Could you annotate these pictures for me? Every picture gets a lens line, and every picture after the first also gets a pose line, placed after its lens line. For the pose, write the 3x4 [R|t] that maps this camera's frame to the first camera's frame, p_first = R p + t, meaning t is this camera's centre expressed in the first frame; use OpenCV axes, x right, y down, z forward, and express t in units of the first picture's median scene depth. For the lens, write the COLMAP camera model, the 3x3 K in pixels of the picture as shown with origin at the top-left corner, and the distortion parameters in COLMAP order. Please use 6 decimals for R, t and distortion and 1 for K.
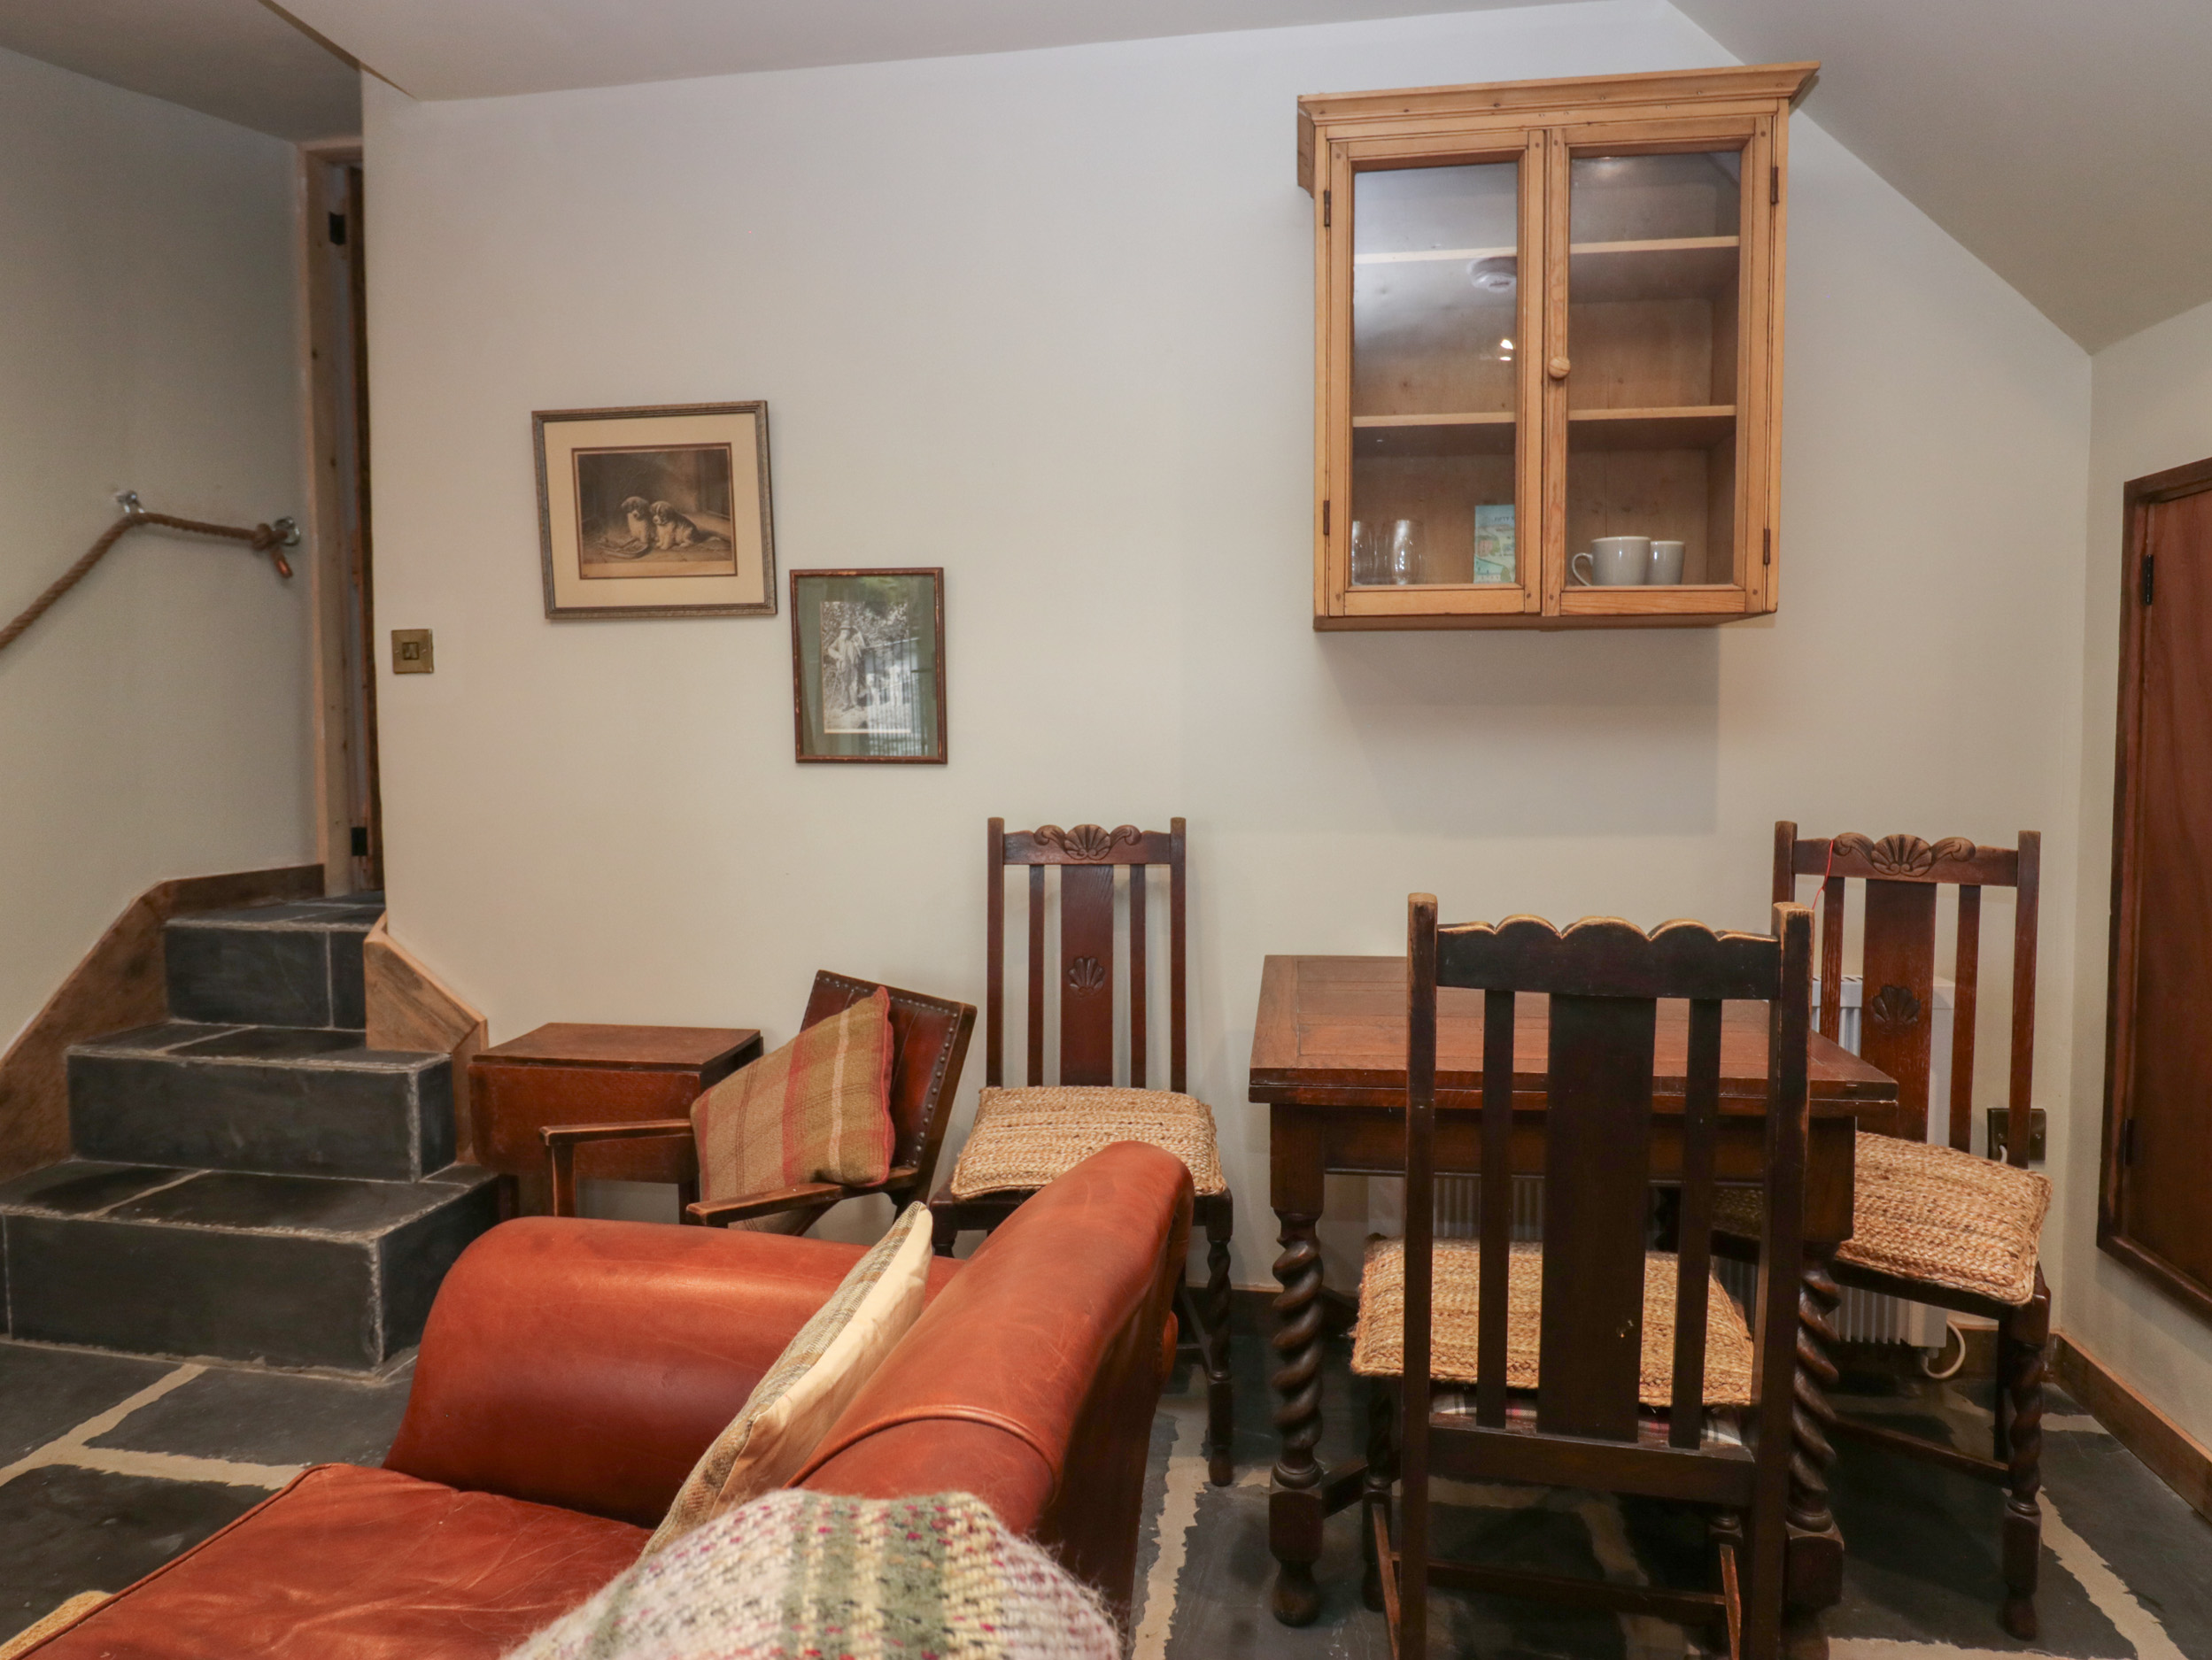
lens RADIAL K [[1357.3, 0, 1100.2], [0, 1357.3, 800.5], [0, 0, 1]] dist [0.005303, -0.014590]
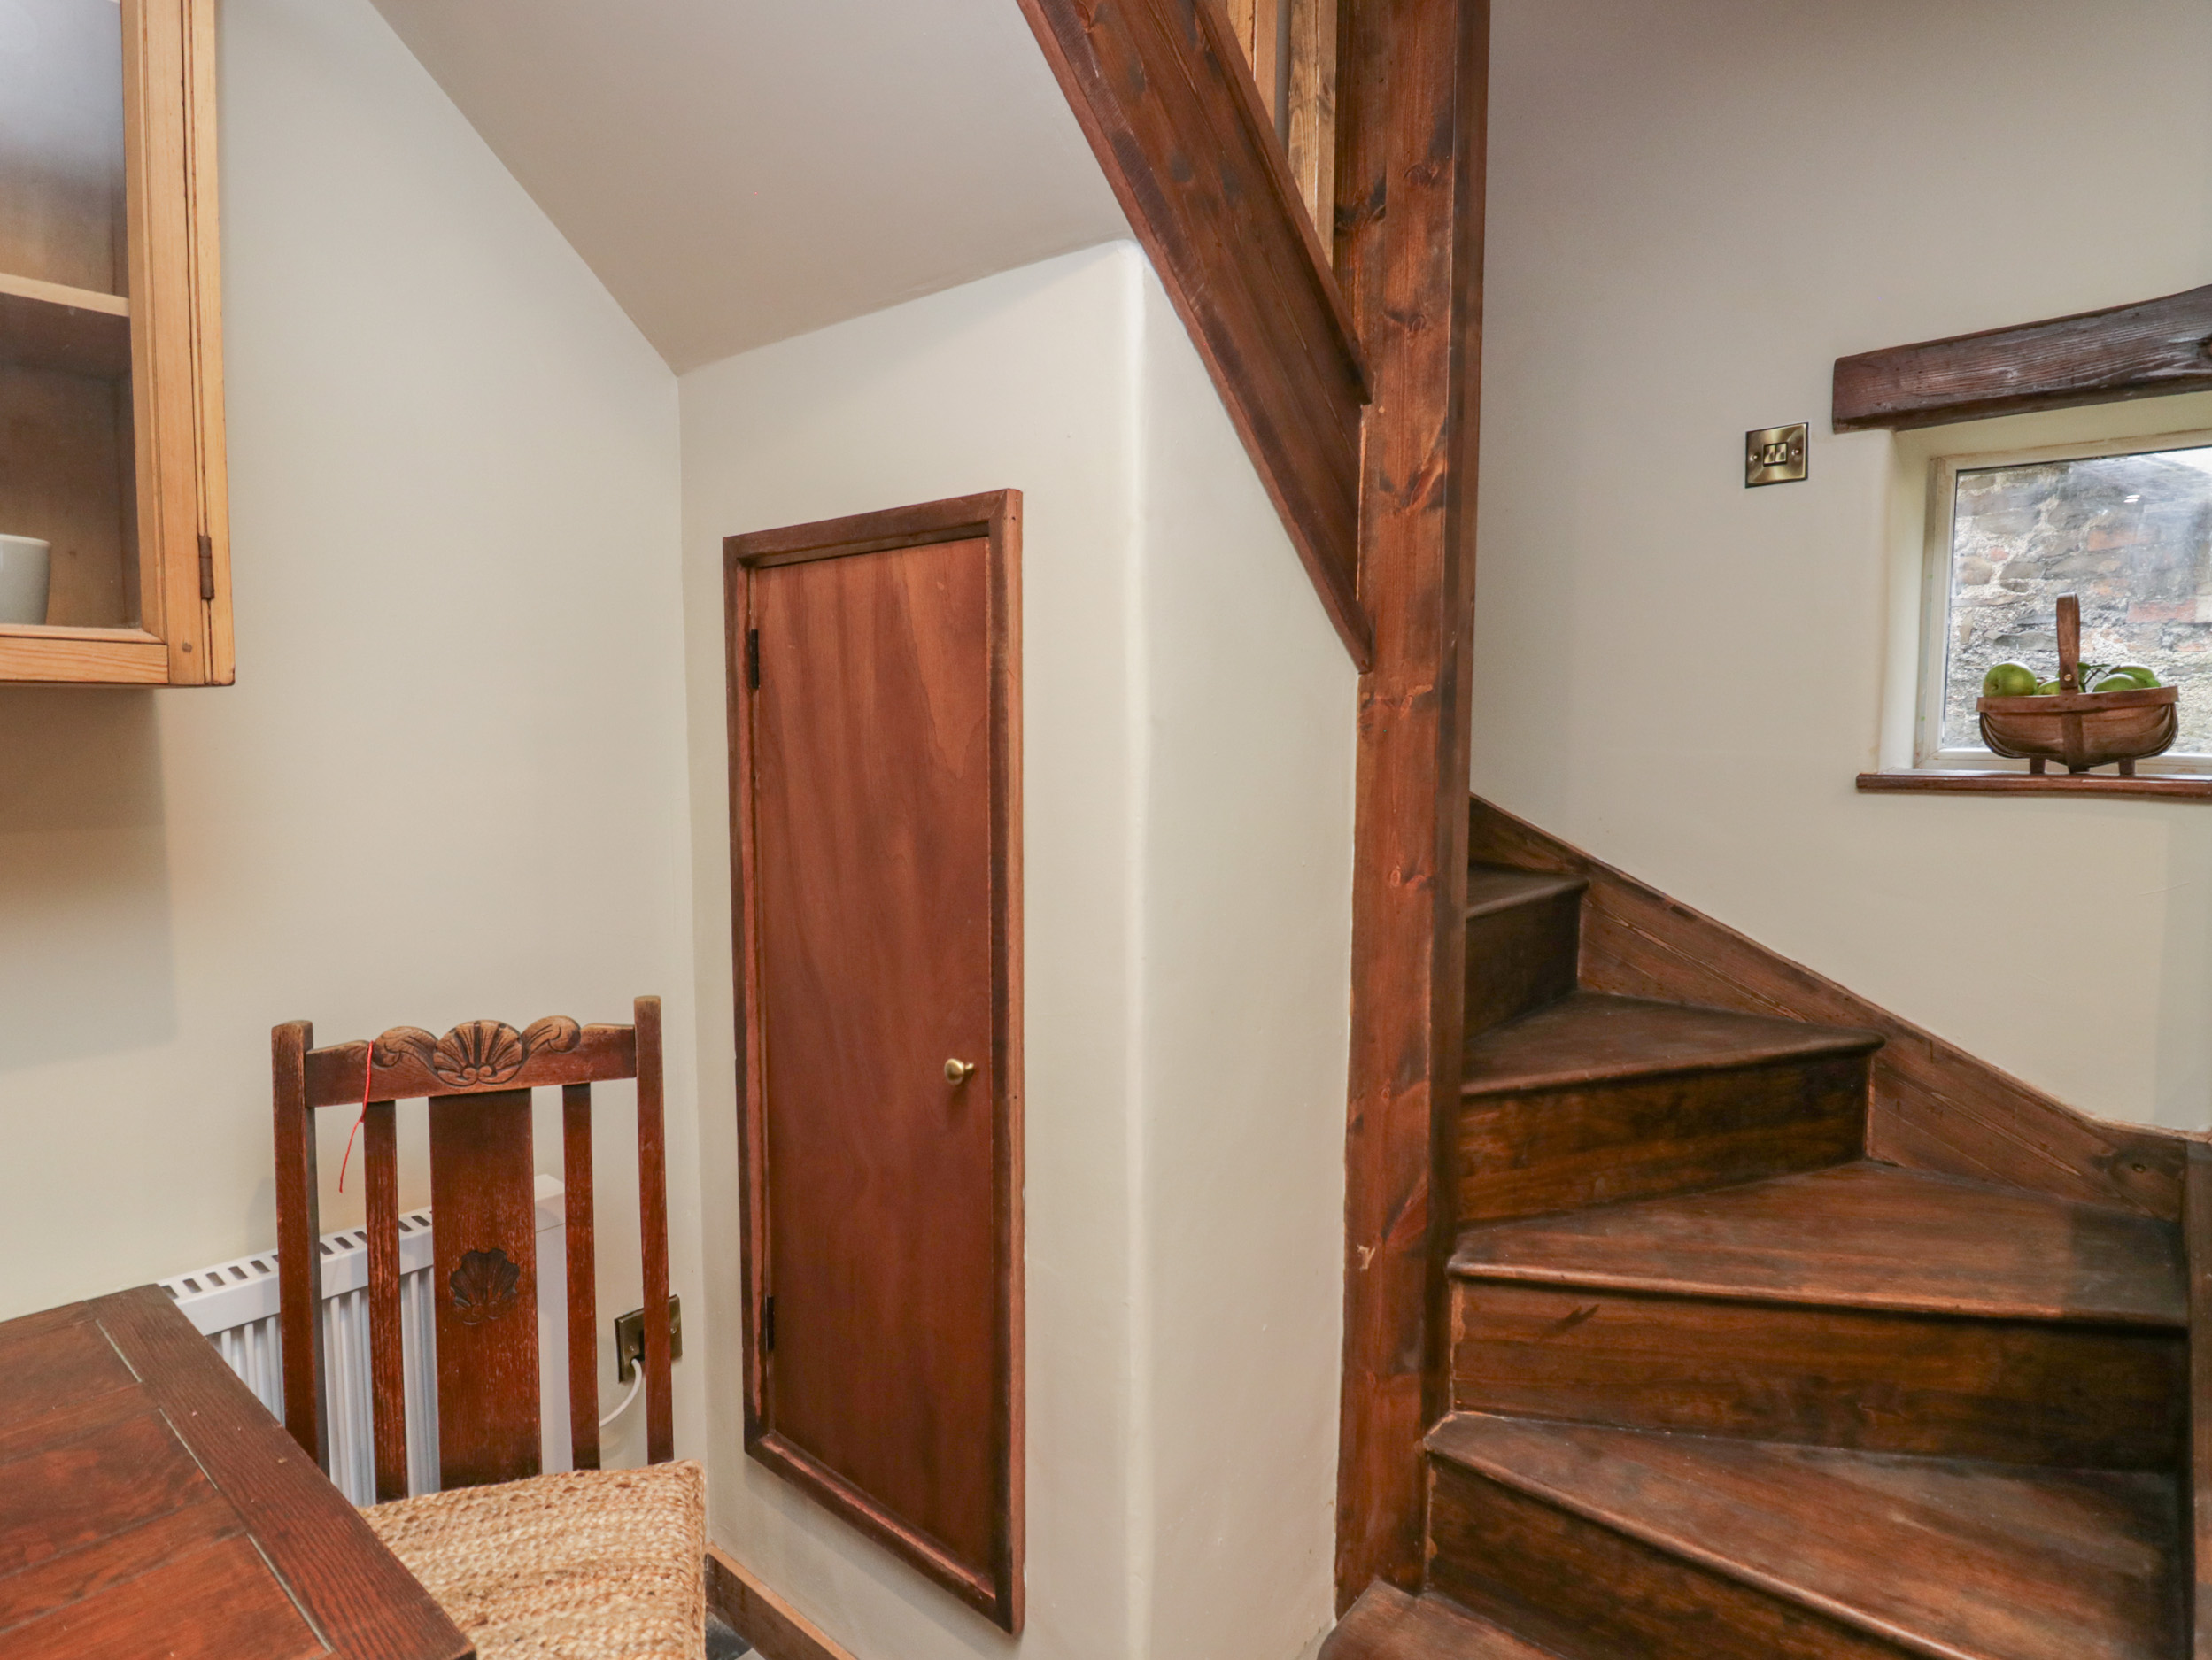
lens RADIAL K [[1146.2, 0, 1115.2], [0, 1146.2, 800.4], [0, 0, 1]] dist [-0.000412, -0.012471]
pose [[0.529035, -0.055866, 0.846759, 0.286955], [0.039372, 0.998372, 0.041270, -0.096229], [-0.847686, 0.011506, 0.530374, 0.435388]]
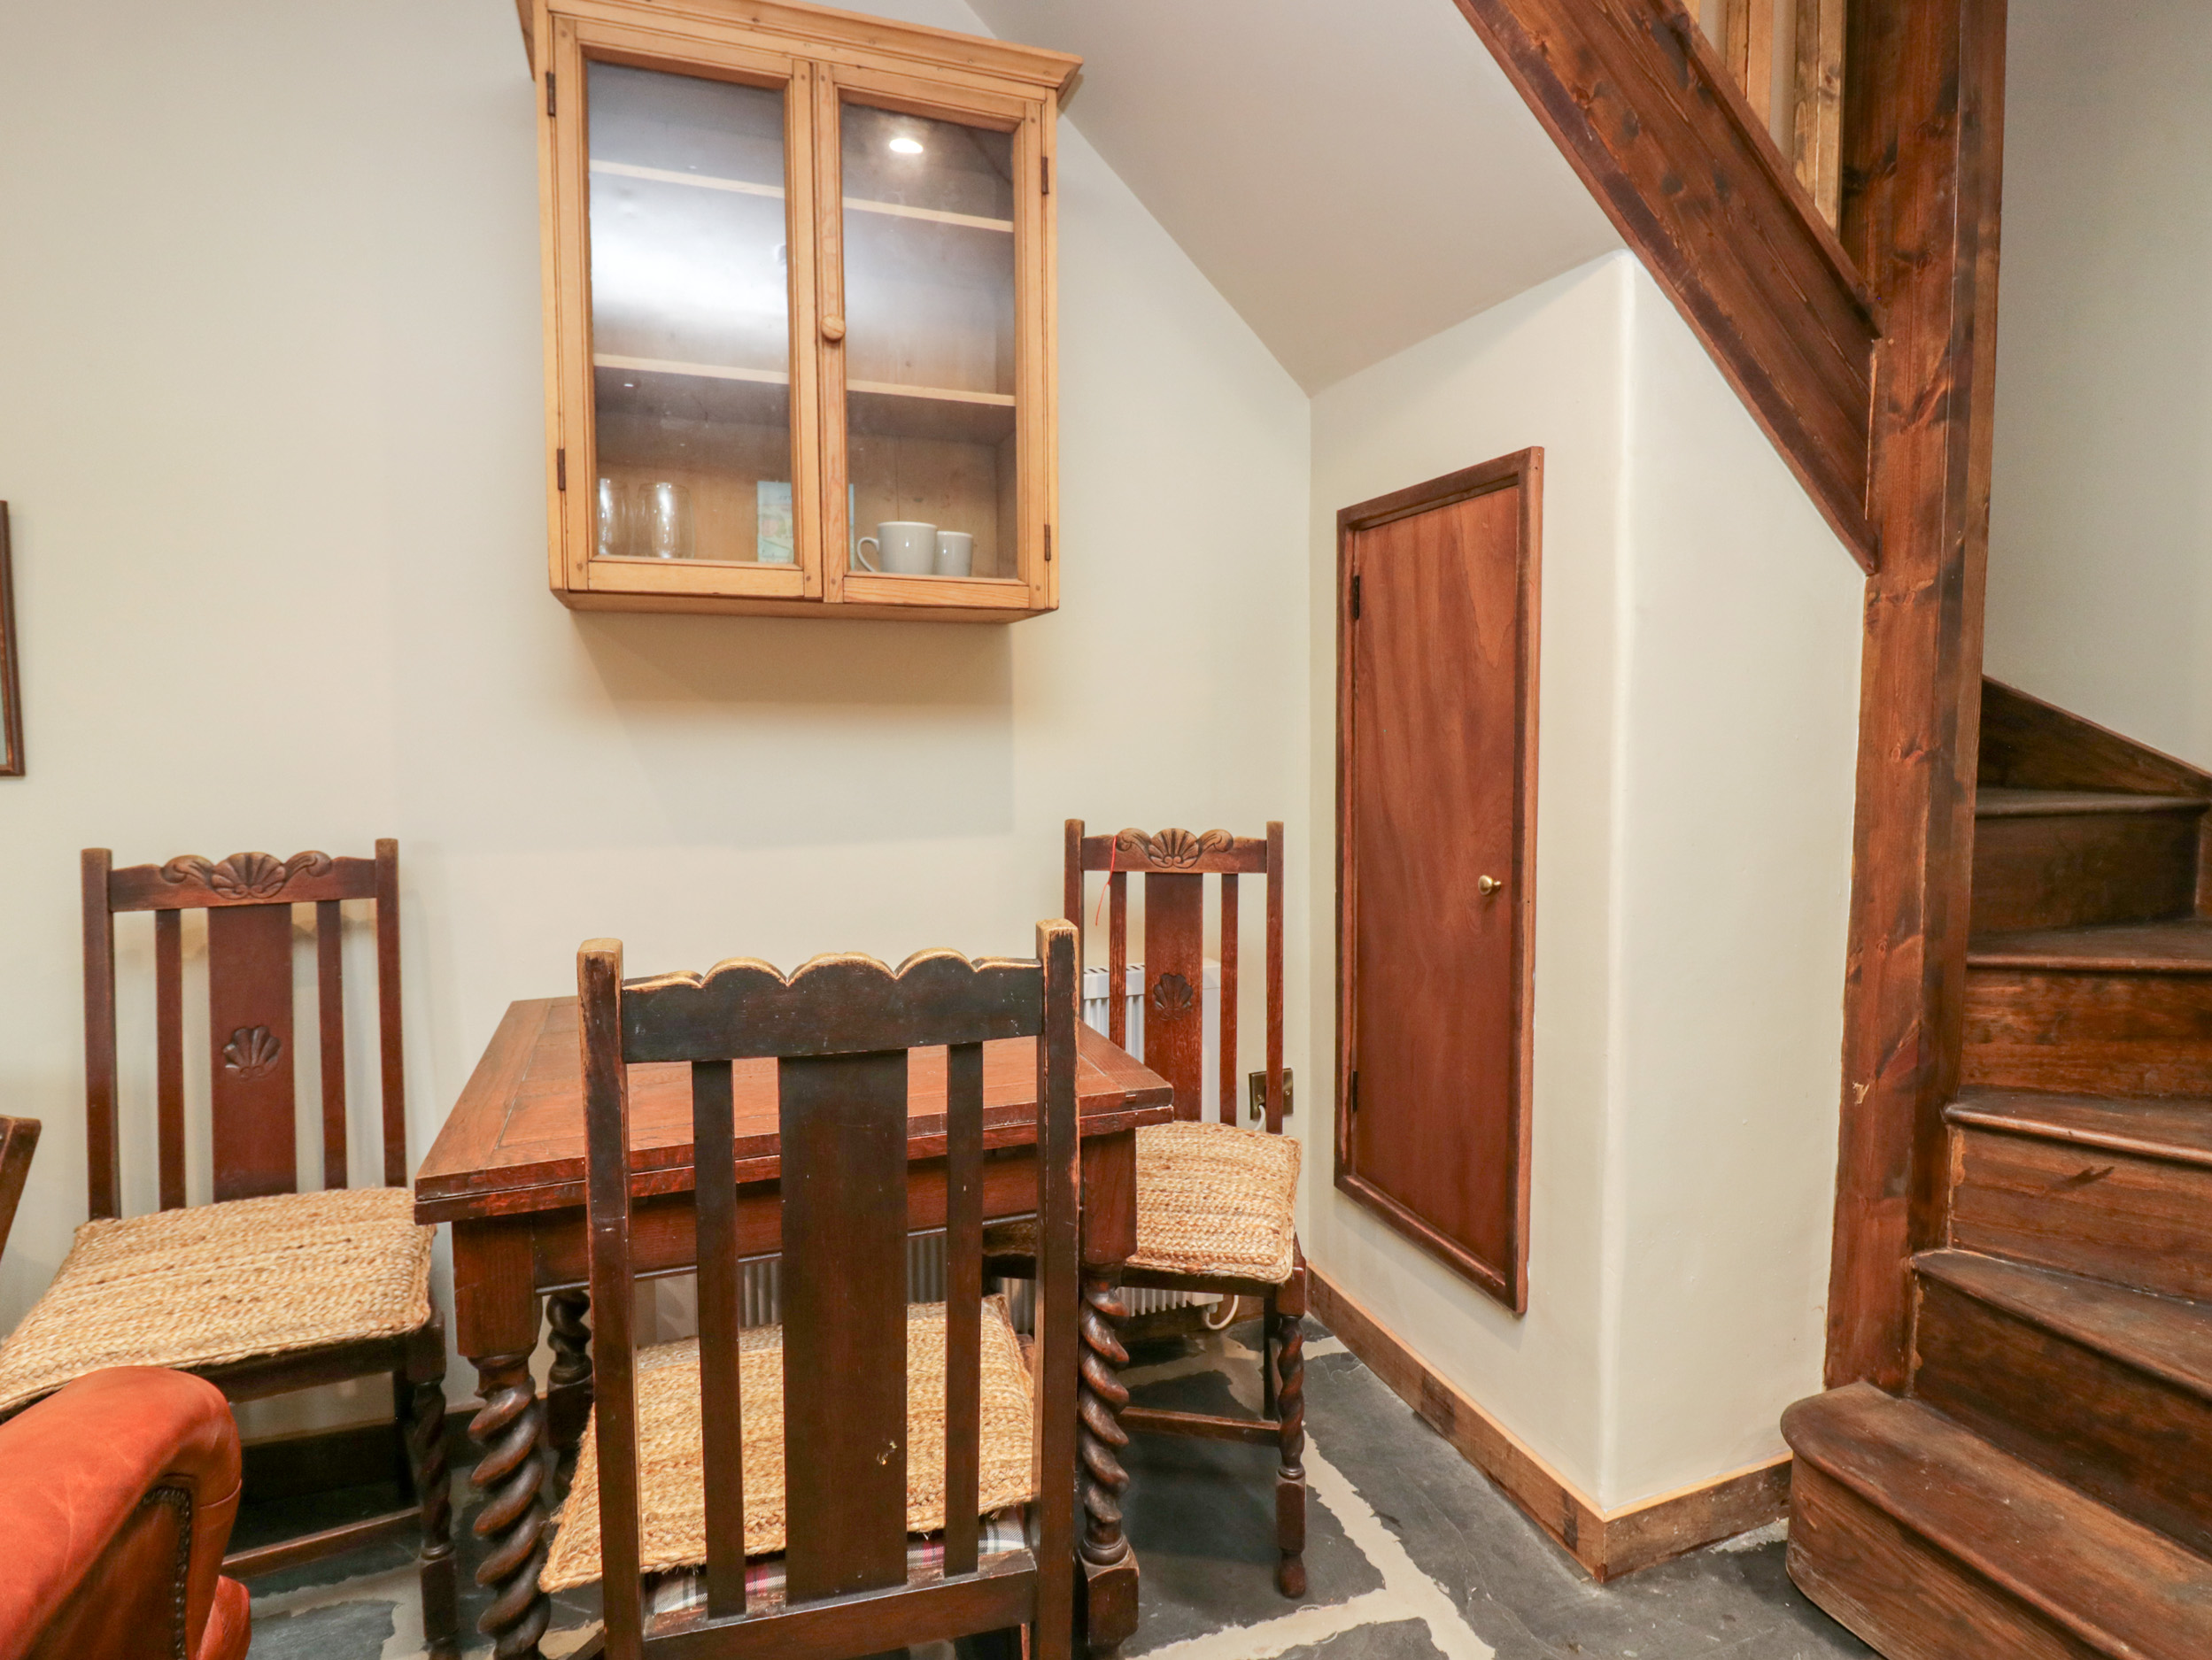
lens RADIAL K [[1214.5, 0, 1154.9], [0, 1214.5, 807.8], [0, 0, 1]] dist [-0.000359, -0.017120]
pose [[0.872432, -0.028094, 0.487927, 0.122493], [0.026326, 0.999598, 0.010484, -0.001151], [-0.488026, 0.003699, 0.872821, 0.191192]]
